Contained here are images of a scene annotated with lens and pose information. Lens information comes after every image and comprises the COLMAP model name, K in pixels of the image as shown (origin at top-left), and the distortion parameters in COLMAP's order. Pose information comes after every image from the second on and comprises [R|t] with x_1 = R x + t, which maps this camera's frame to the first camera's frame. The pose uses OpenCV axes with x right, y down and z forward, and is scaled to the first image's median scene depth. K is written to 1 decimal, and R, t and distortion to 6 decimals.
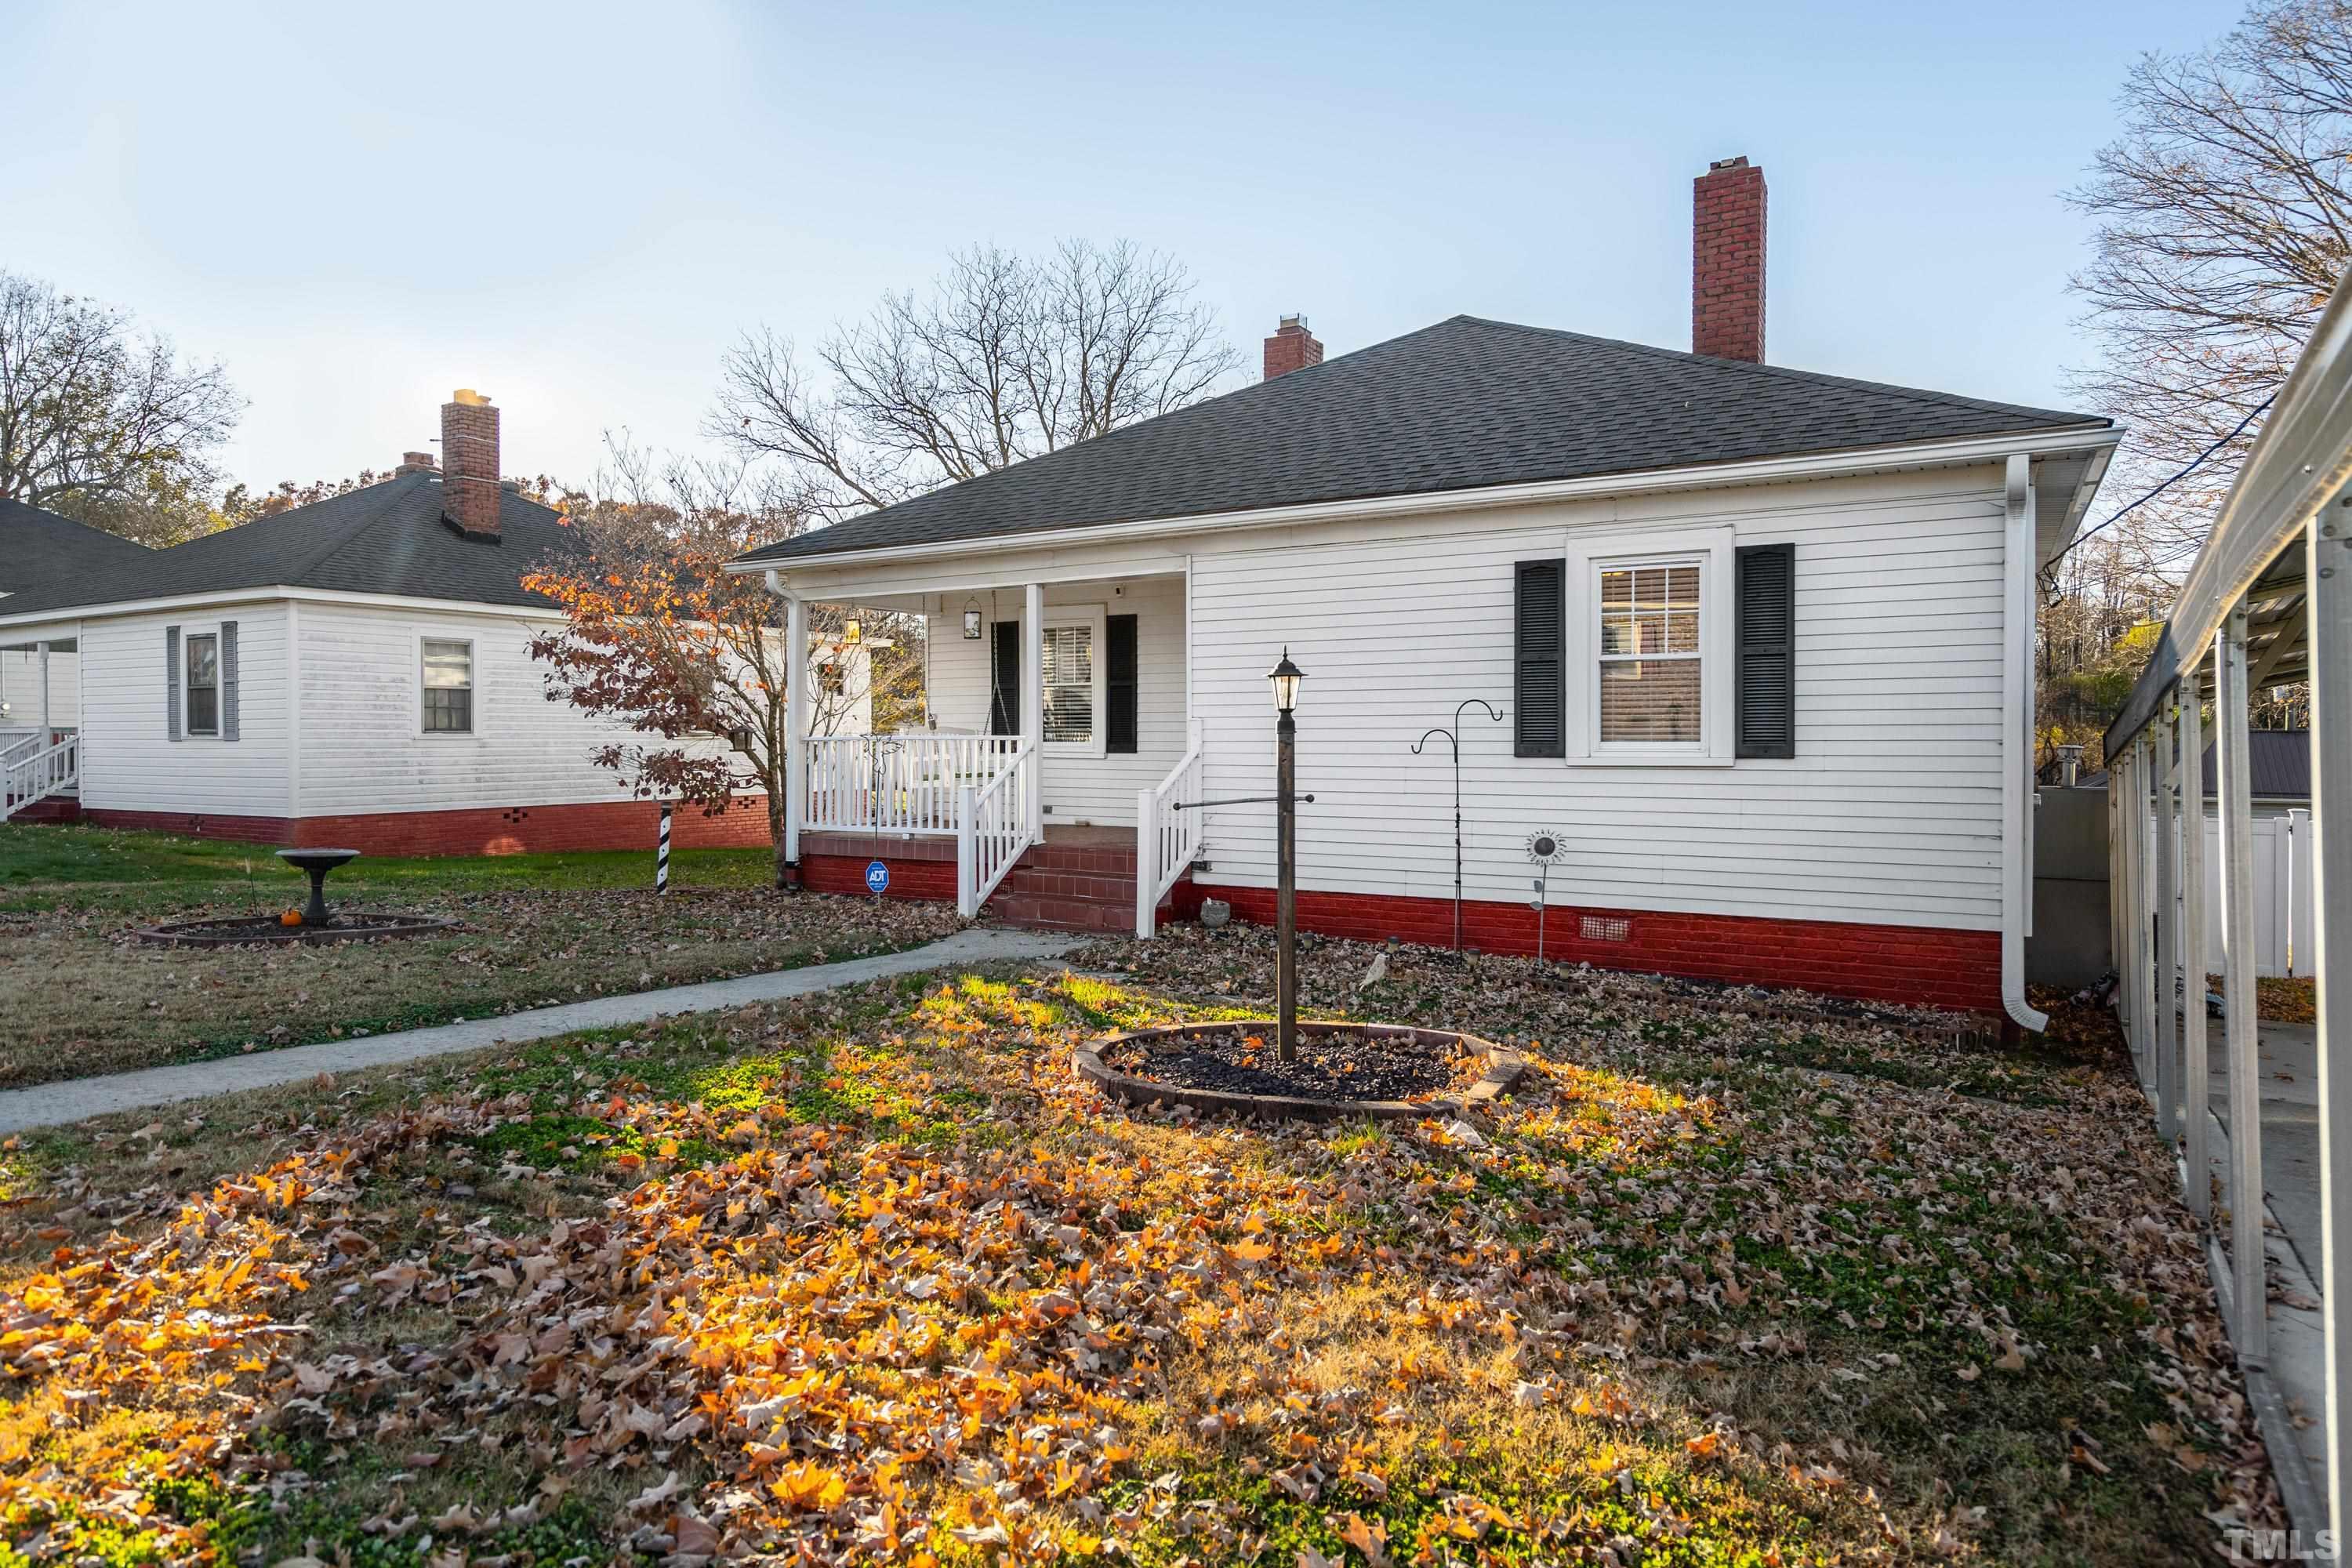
lens RADIAL K [[1340.4, 0, 1166.2], [0, 1340.4, 770.2], [0, 0, 1]] dist [0.005803, -0.000008]
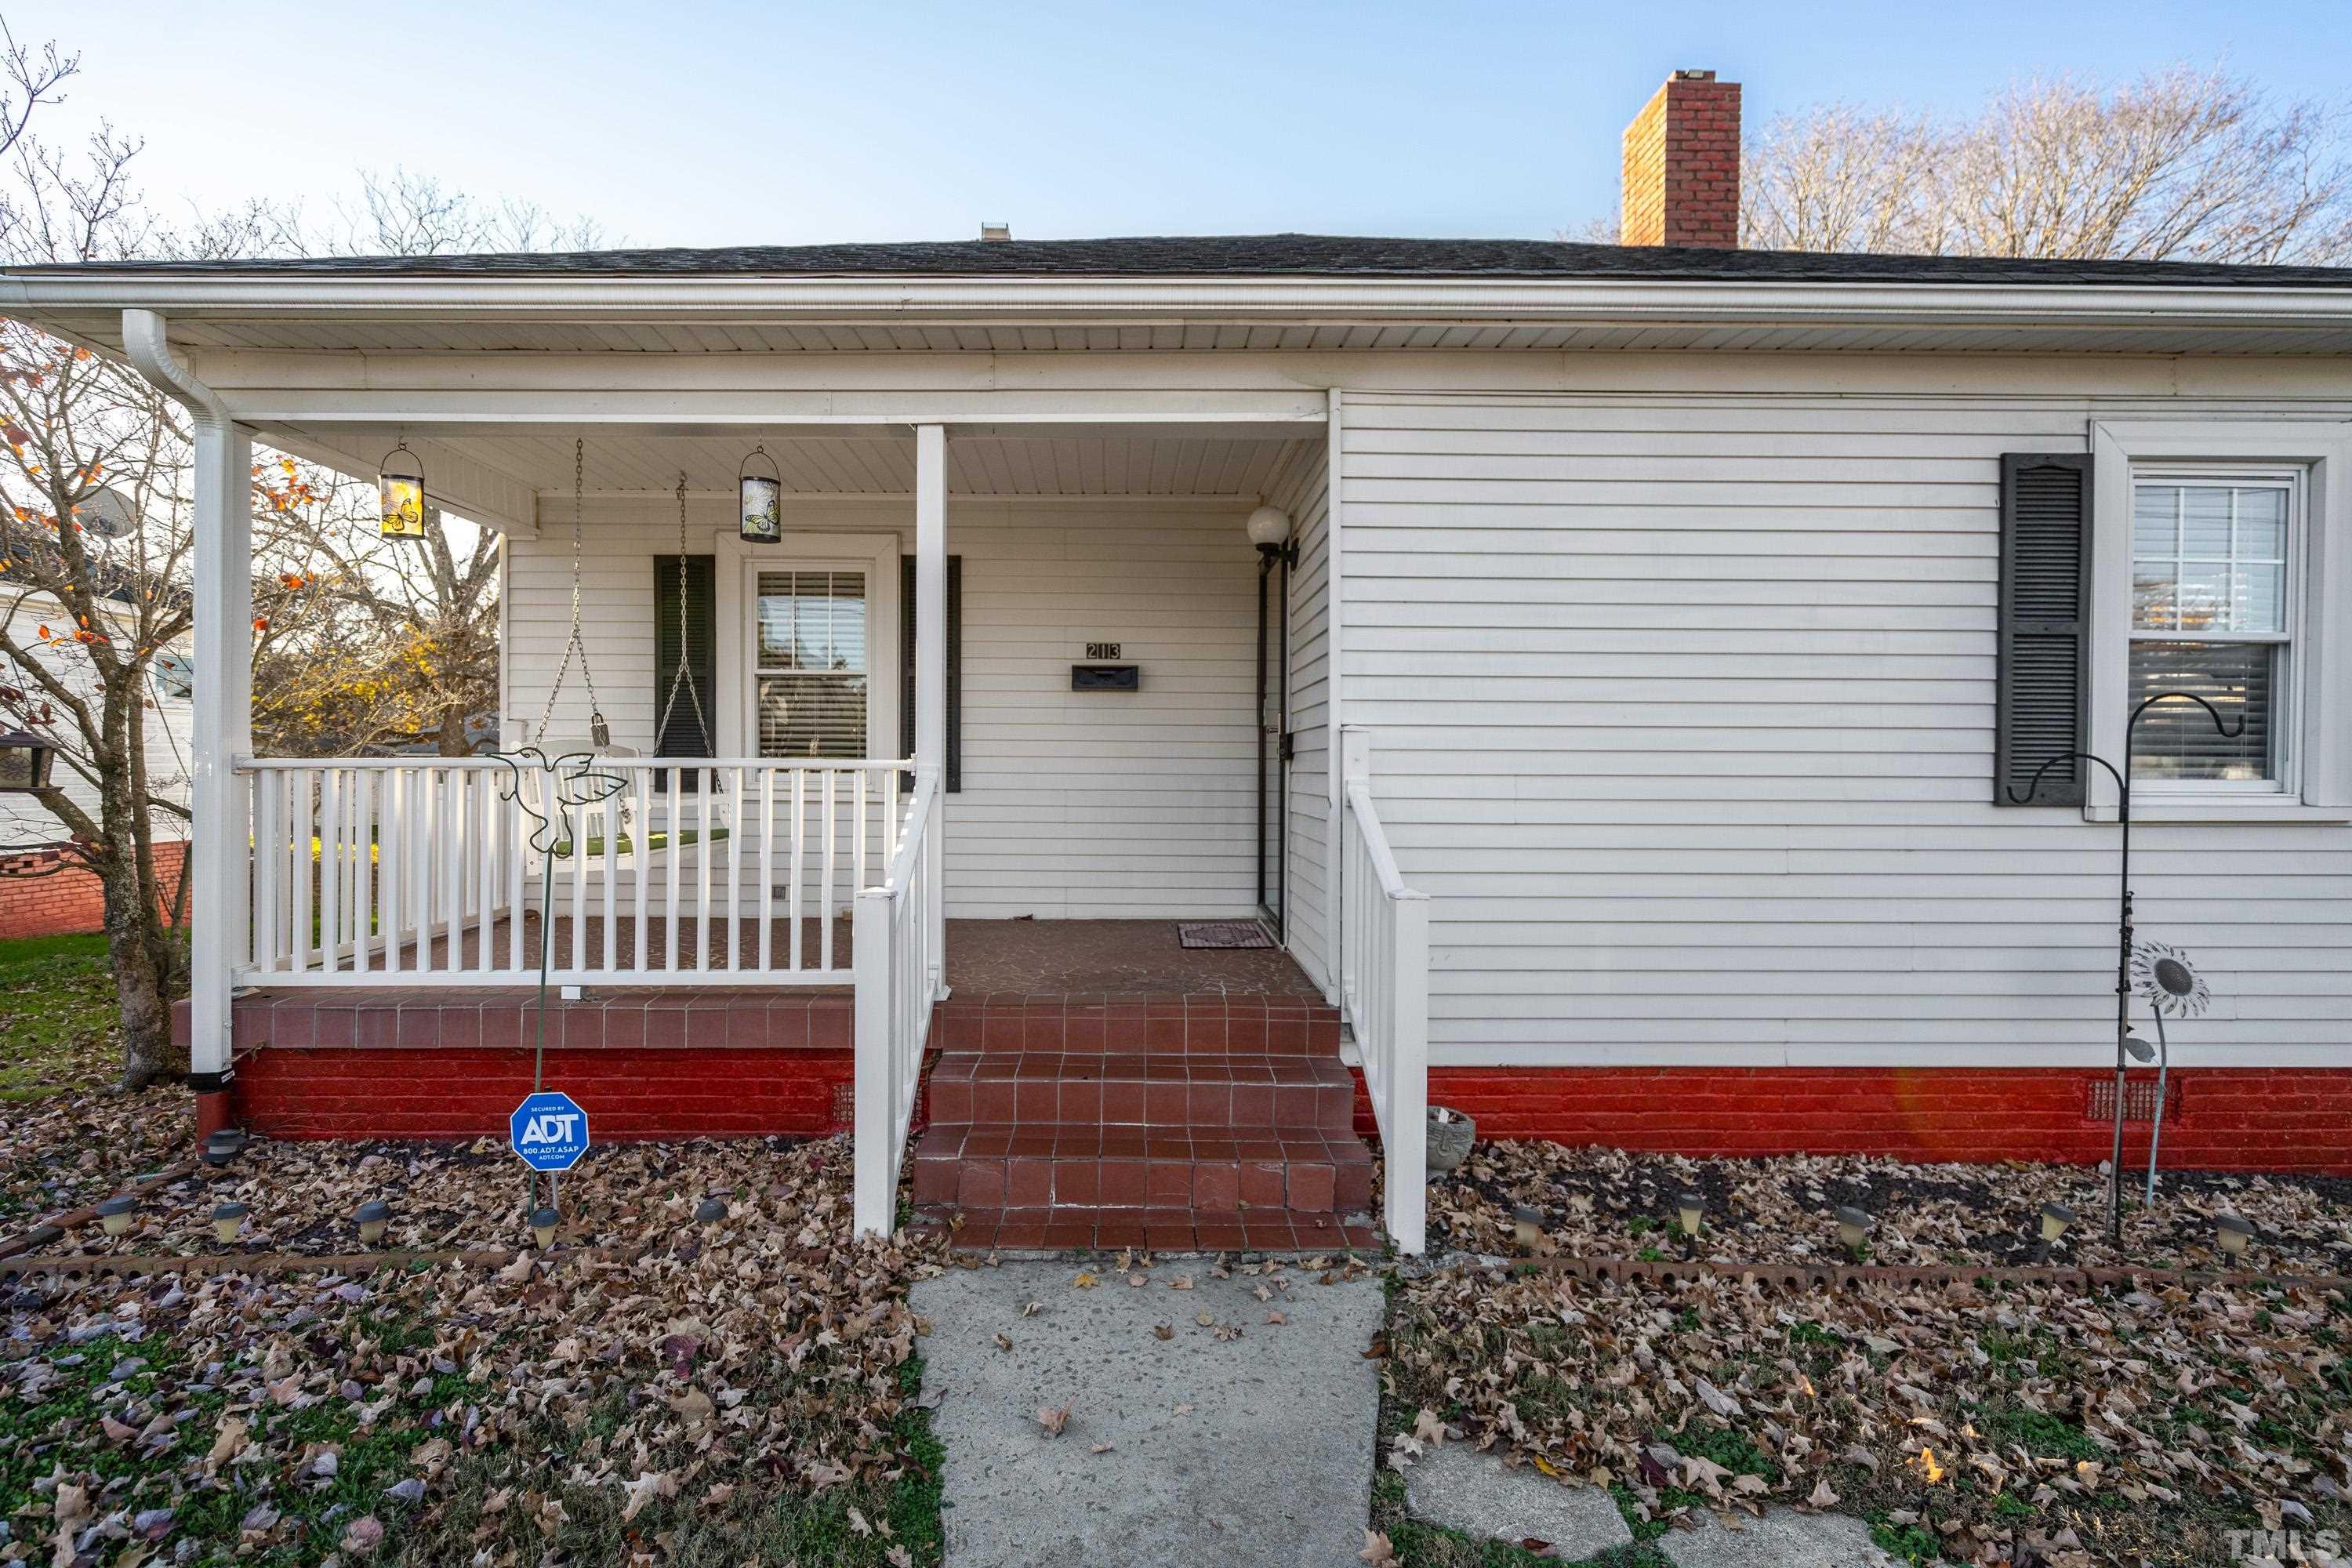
lens RADIAL K [[1074.4, 0, 1161.4], [0, 1074.4, 795.2], [0, 0, 1]] dist [-0.006962, 0.001443]
pose [[0.864962, -0.006676, 0.501794, -0.262825], [0.006090, 0.999978, 0.002806, -0.017879], [-0.501801, 0.000629, 0.864983, 0.791054]]
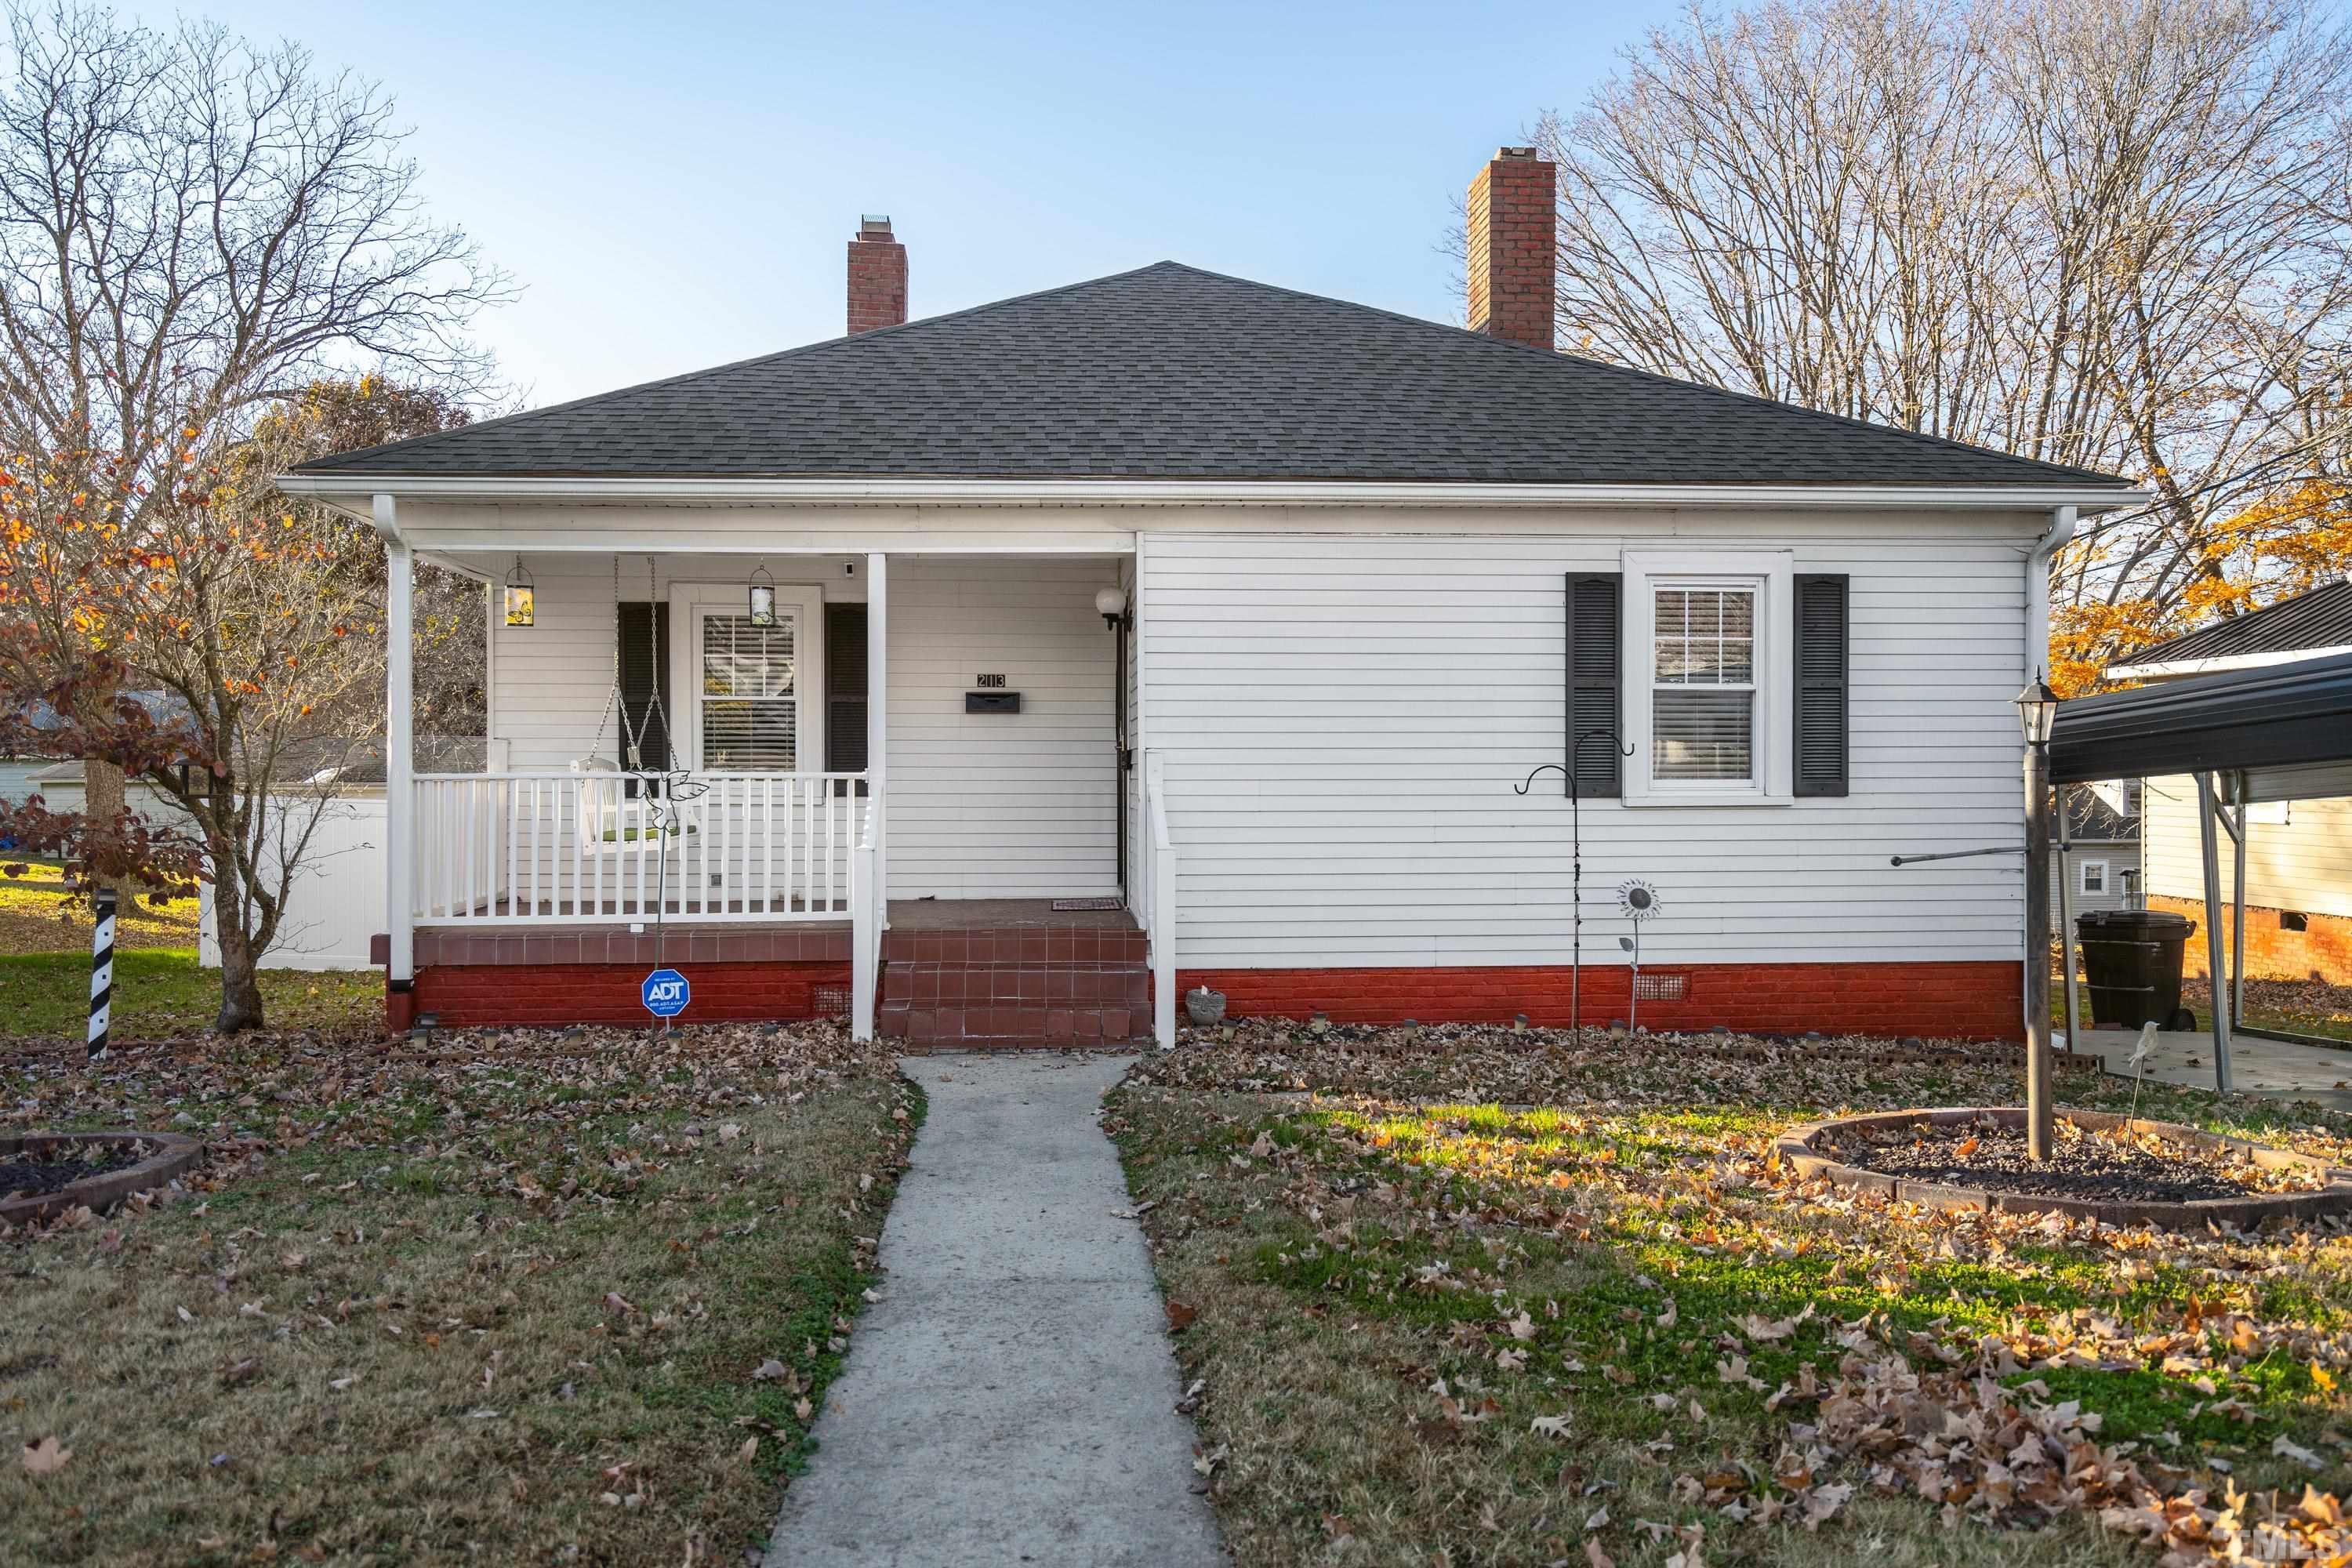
lens RADIAL K [[1653.5, 0, 1181.8], [0, 1653.5, 792.9], [0, 0, 1]] dist [0.010994, -0.003859]
pose [[0.832813, -0.007423, 0.553505, -0.540881], [0.013939, 0.999874, -0.007564, -0.008042], [-0.553380, 0.014015, 0.832811, 0.247261]]
